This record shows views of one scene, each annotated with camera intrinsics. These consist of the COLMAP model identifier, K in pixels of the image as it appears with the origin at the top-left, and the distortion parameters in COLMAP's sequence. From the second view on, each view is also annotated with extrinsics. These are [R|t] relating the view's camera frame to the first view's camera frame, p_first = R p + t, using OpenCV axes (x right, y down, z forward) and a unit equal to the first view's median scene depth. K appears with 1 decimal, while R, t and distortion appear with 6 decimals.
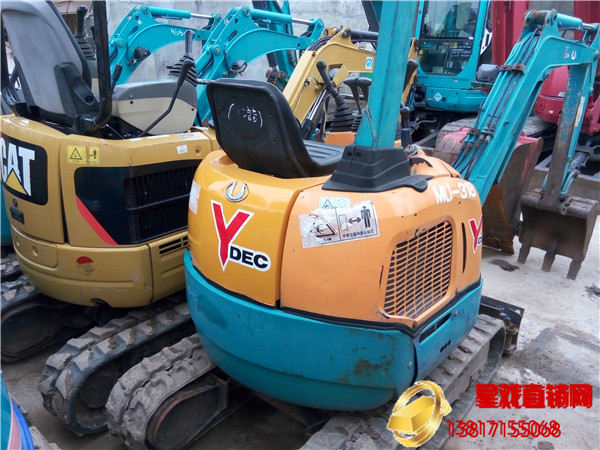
lens RADIAL K [[528.9, 0, 300.0], [0, 528.9, 225.0], [0, 0, 1]] dist [0.006422, -0.012163]
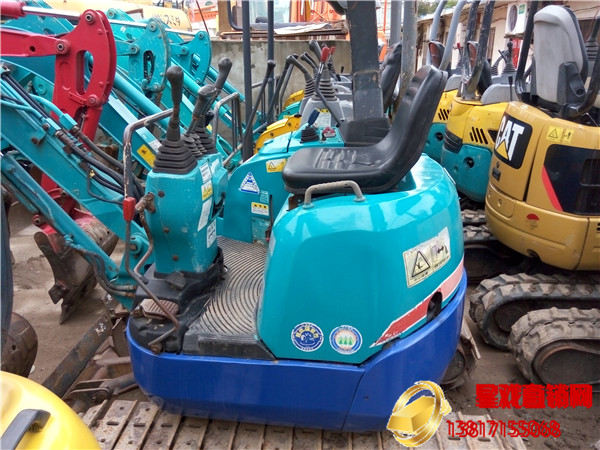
lens RADIAL K [[512.4, 0, 314.2], [0, 512.4, 226.3], [0, 0, 1]] dist [0.009575, -0.002784]
pose [[0.651050, 0.277036, -0.706672, 0.129923], [-0.280558, 0.952912, 0.115095, 0.093962], [0.705281, 0.123330, 0.698118, -0.233060]]
